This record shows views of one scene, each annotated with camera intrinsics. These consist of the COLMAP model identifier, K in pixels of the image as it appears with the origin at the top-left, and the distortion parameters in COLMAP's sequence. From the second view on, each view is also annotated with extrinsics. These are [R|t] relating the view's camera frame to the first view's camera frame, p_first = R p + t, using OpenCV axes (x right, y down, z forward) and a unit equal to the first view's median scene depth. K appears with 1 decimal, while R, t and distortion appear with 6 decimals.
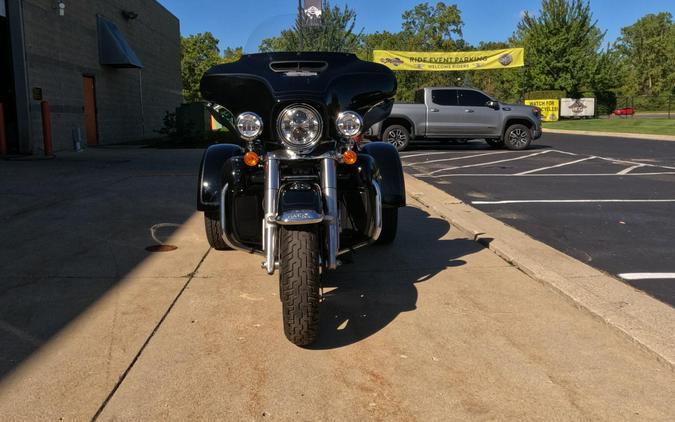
lens RADIAL K [[526.2, 0, 334.4], [0, 526.2, 176.0], [0, 0, 1]] dist [0.002897, -0.003706]
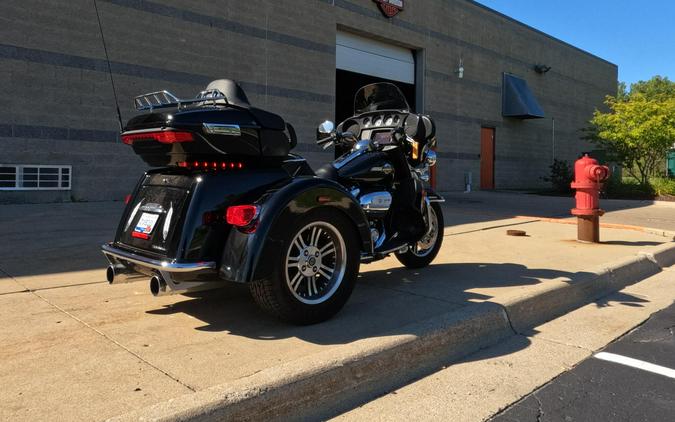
lens RADIAL K [[526.2, 0, 335.7], [0, 526.2, 175.6], [0, 0, 1]] dist [0.002897, -0.003706]
pose [[0.650748, 0.034842, -0.758494, 0.208506], [-0.108587, 0.992949, -0.047550, 0.001836], [0.751489, 0.113306, 0.649943, 0.041164]]
